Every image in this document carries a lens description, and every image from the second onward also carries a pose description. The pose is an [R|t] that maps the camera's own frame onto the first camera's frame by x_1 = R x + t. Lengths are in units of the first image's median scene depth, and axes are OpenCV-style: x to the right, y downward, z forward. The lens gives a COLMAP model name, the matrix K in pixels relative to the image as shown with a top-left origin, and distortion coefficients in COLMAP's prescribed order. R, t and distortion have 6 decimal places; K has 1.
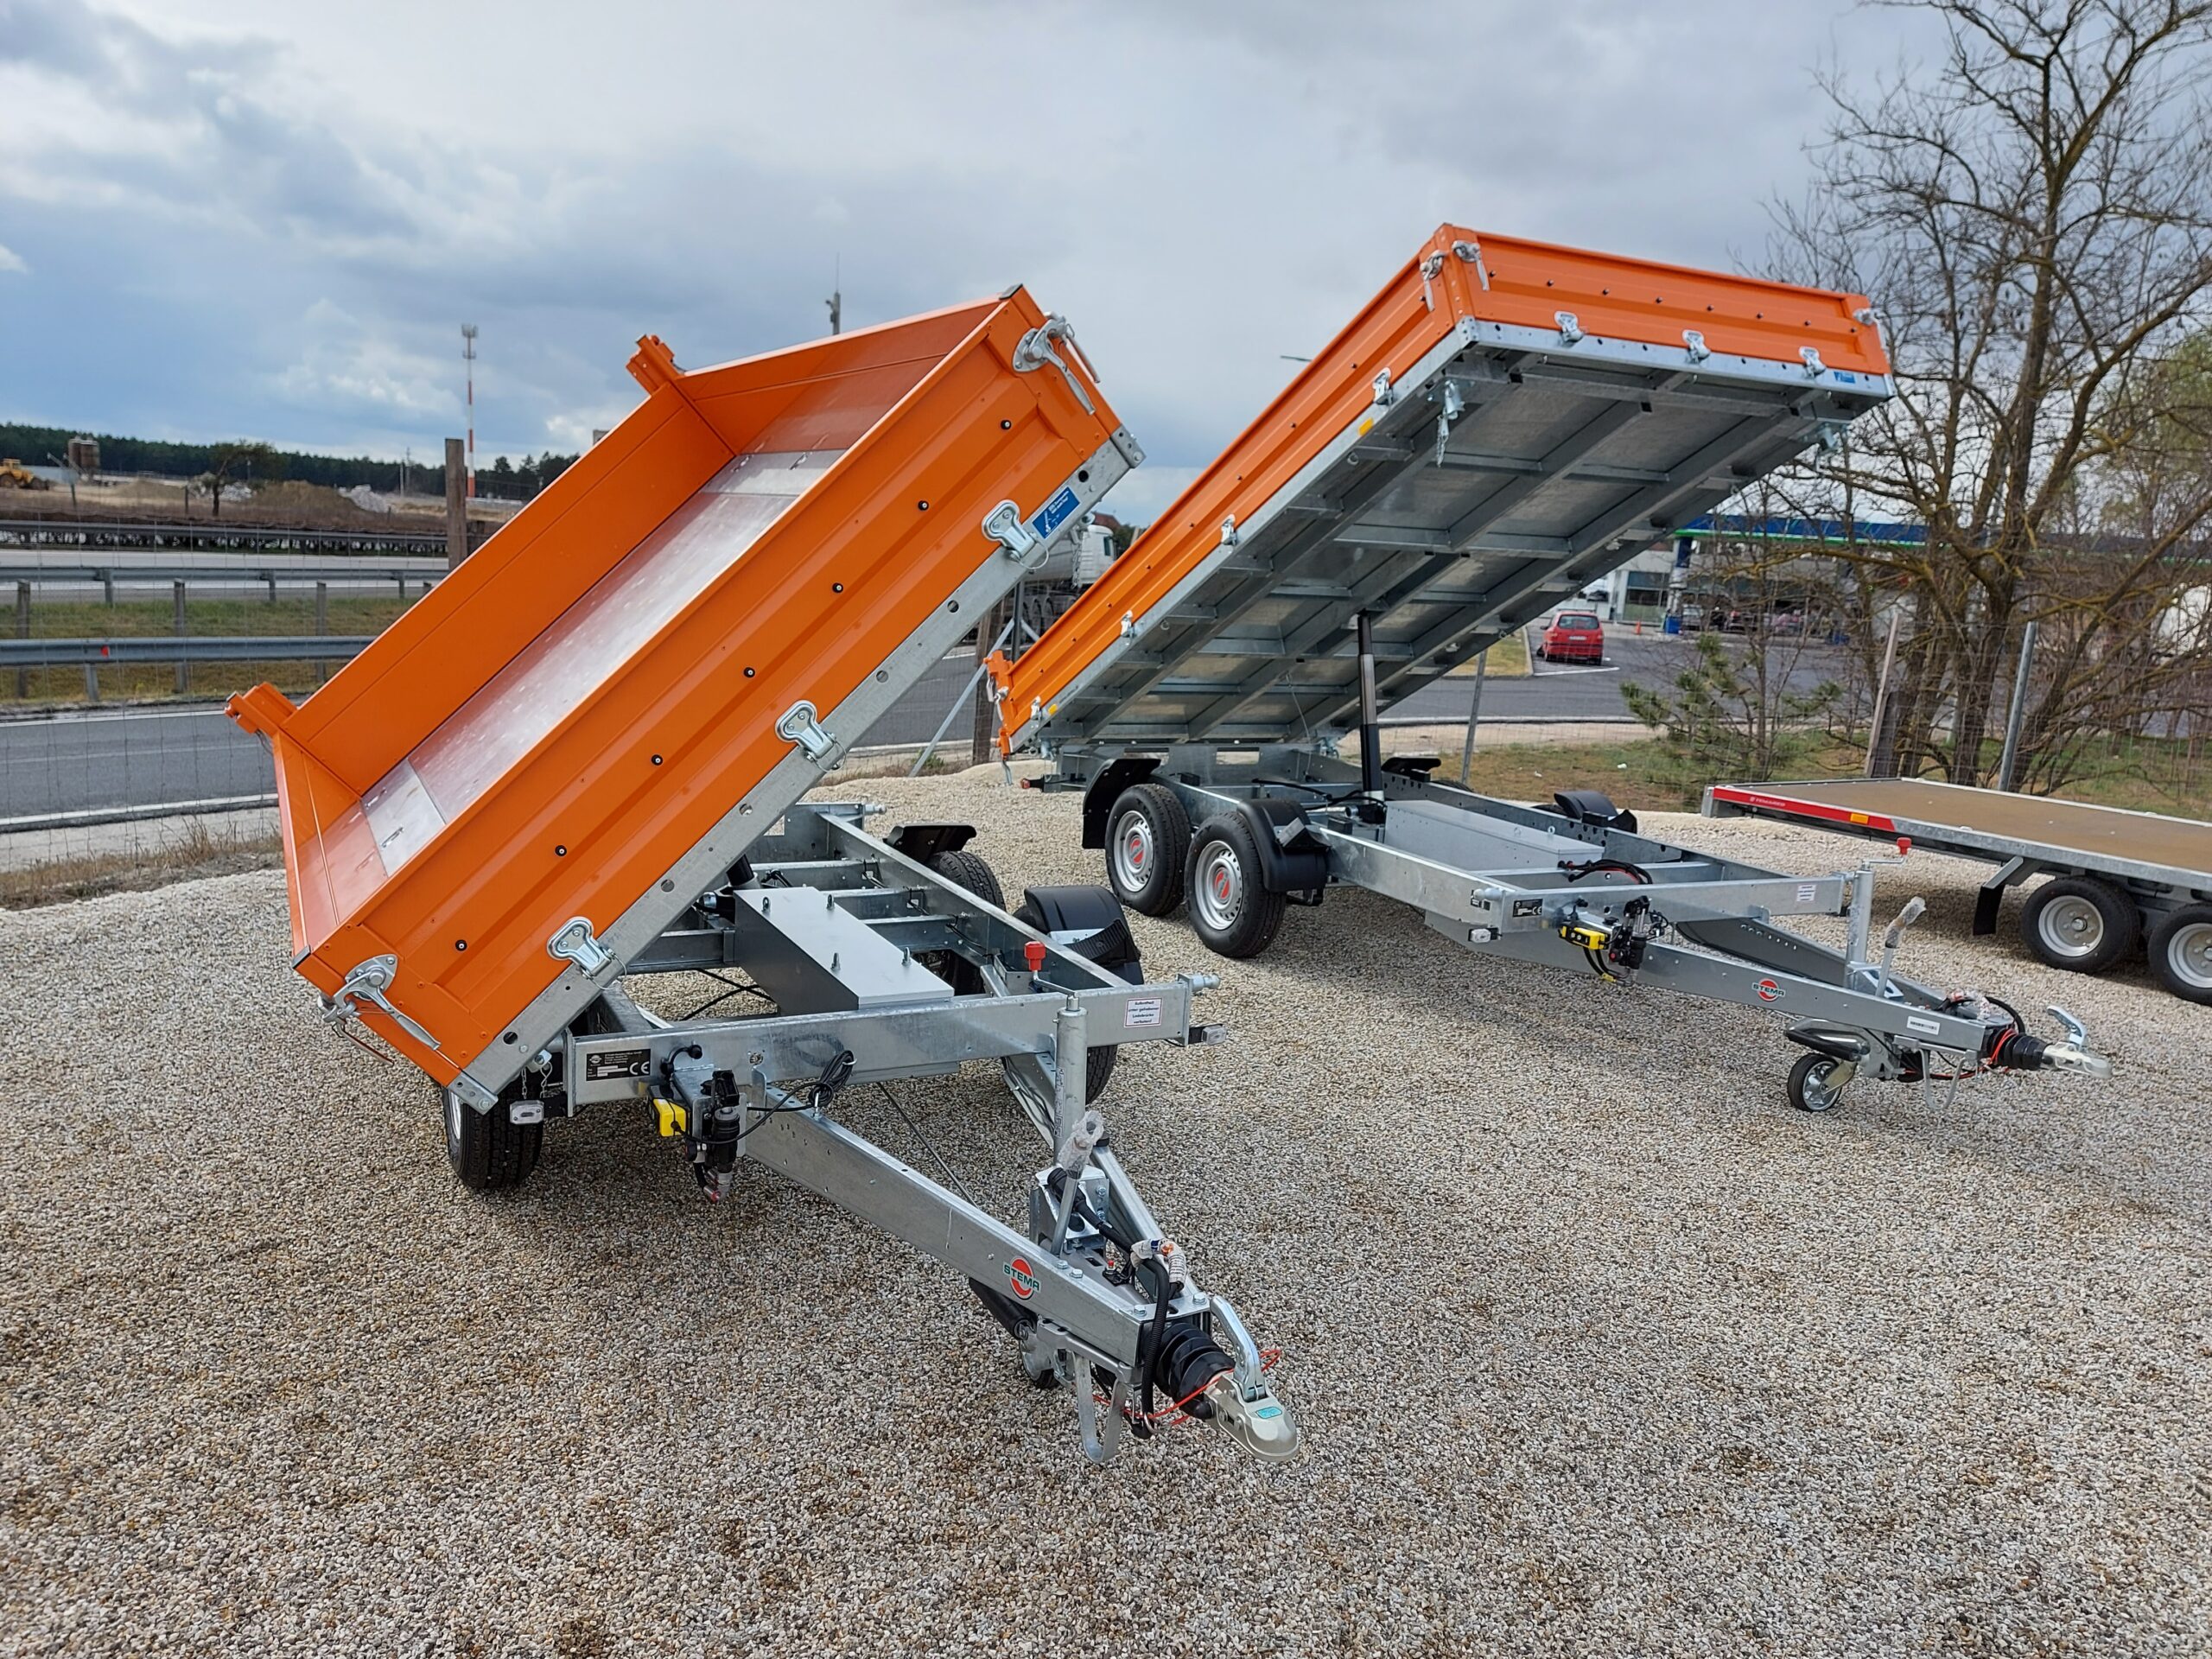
lens RADIAL K [[1560.2, 0, 1116.5], [0, 1560.2, 834.2], [0, 0, 1]] dist [0.080935, -0.077483]
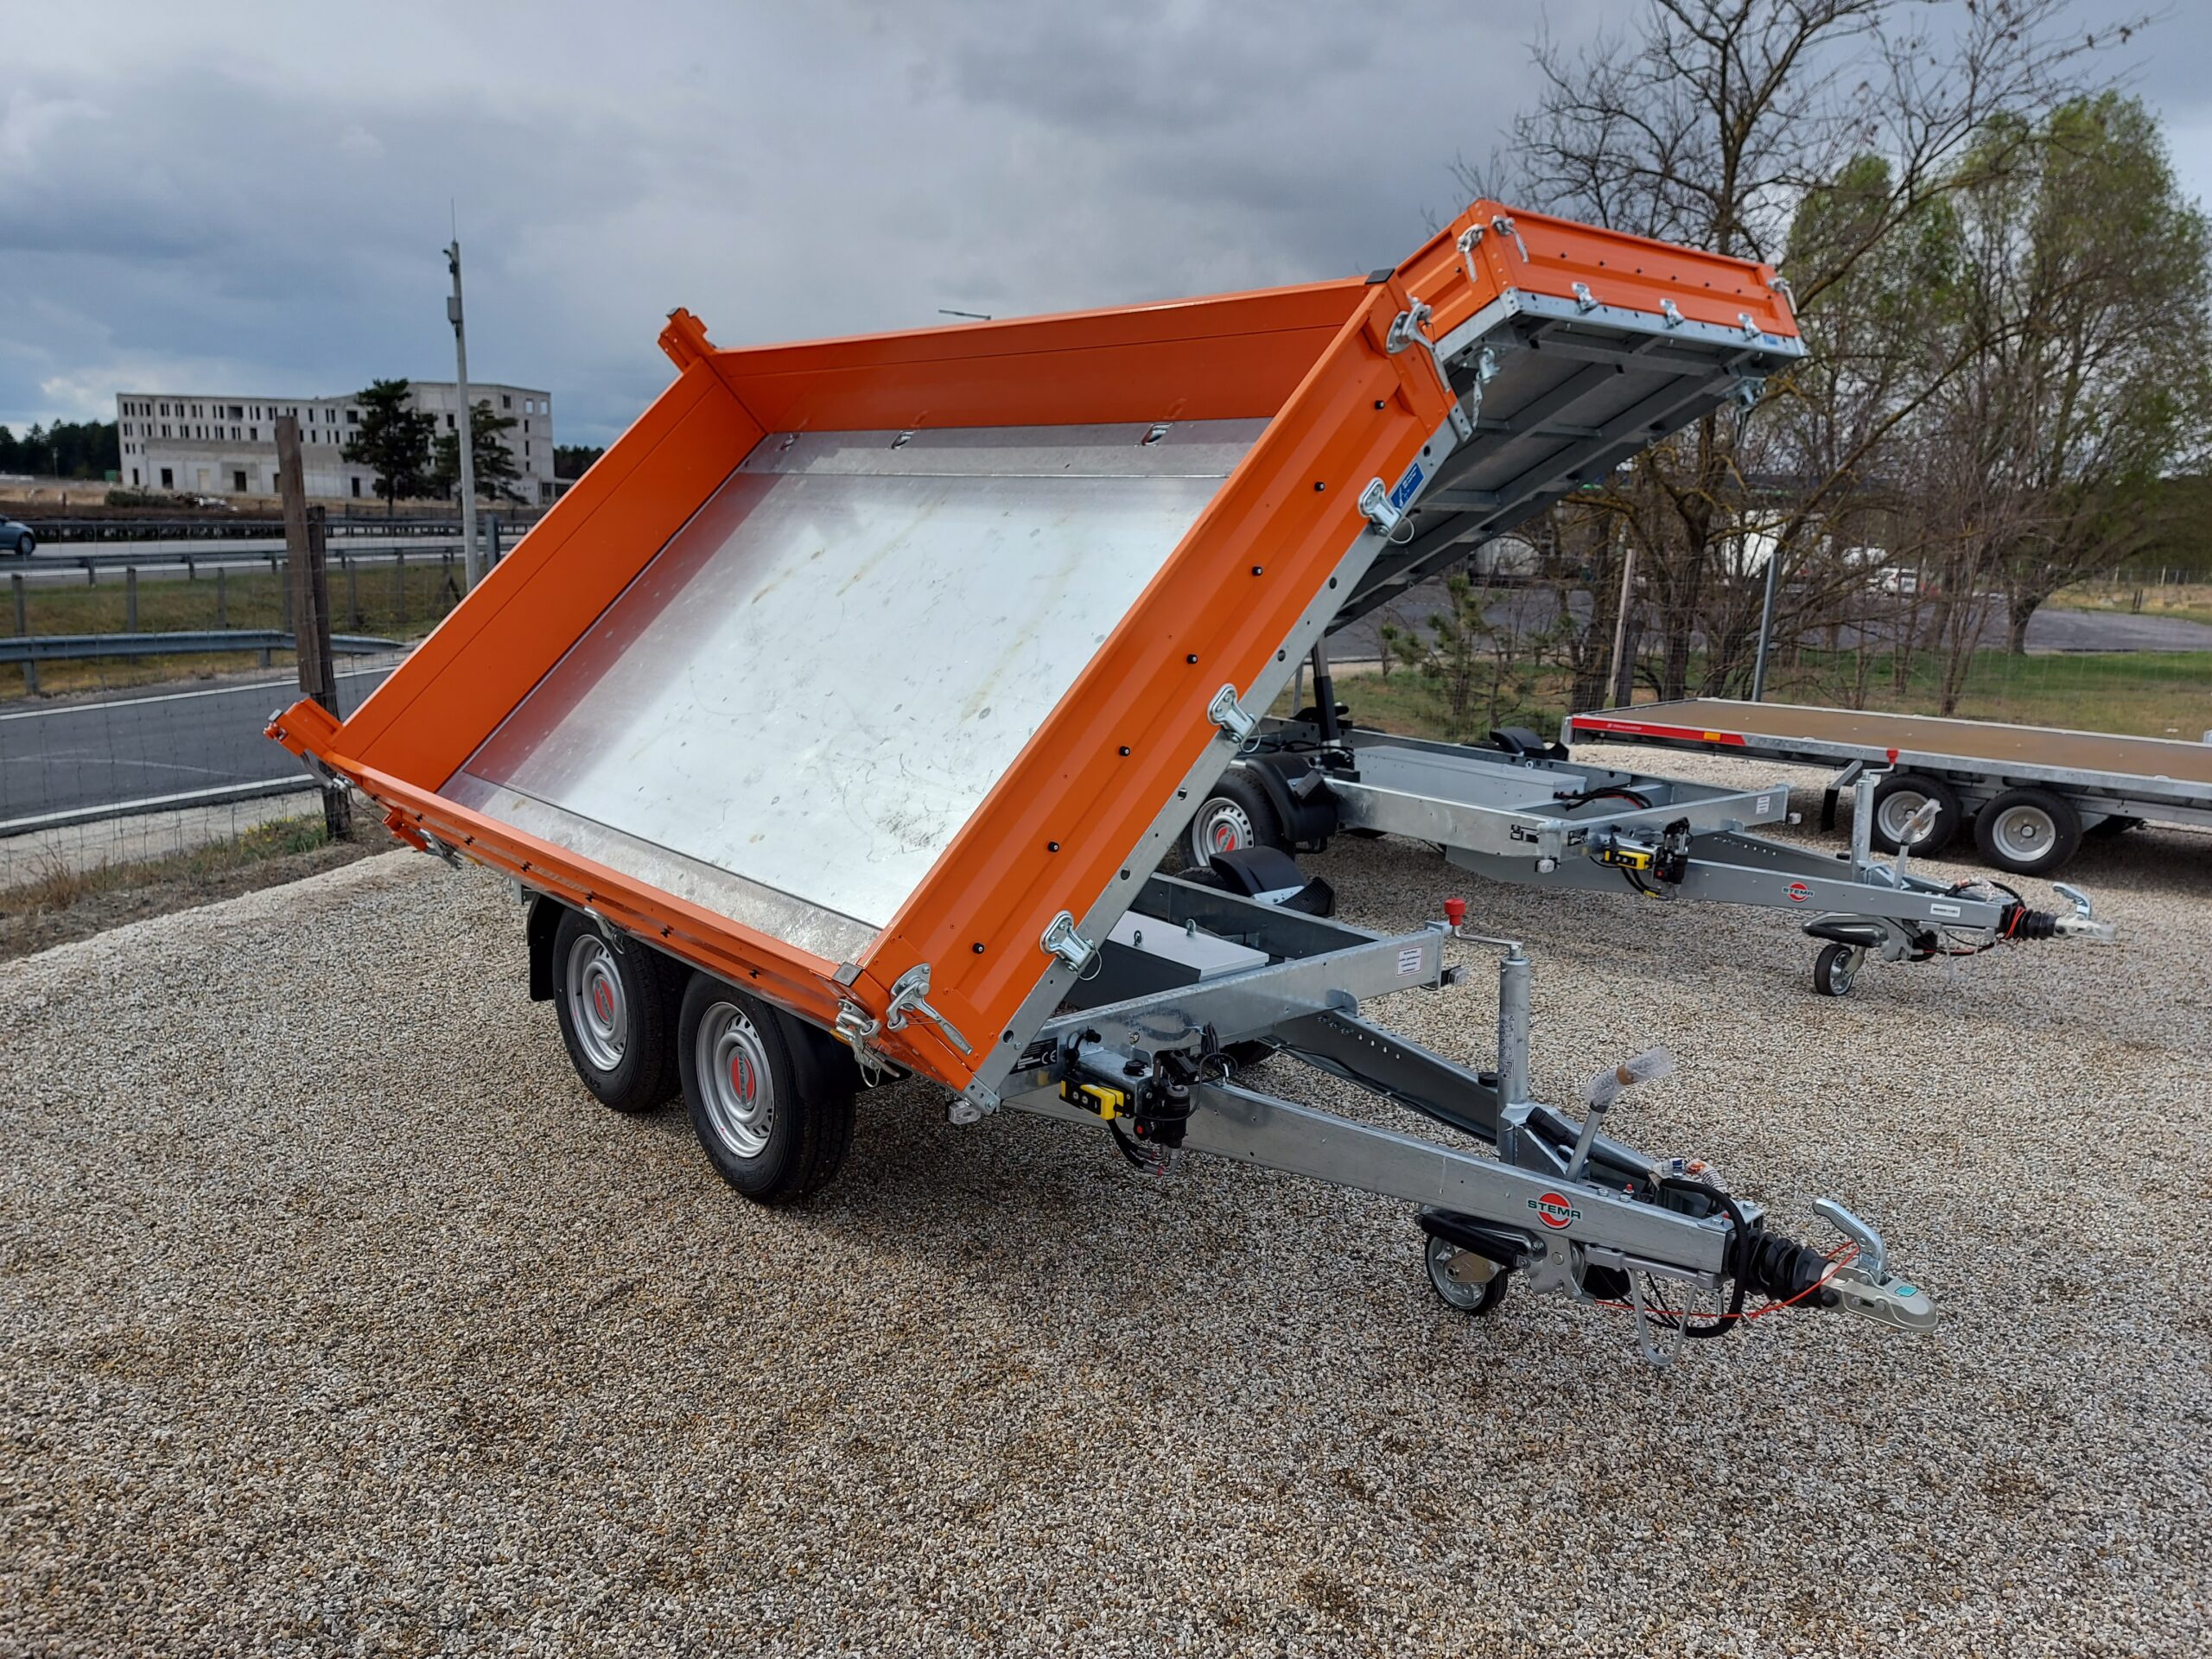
lens RADIAL K [[1560.2, 0, 1116.5], [0, 1560.2, 834.2], [0, 0, 1]] dist [0.080935, -0.077483]
pose [[0.972662, -0.077939, 0.218755, -0.287038], [0.072041, 0.996794, 0.034823, -0.015708], [-0.220767, -0.018112, 0.975158, 0.012206]]
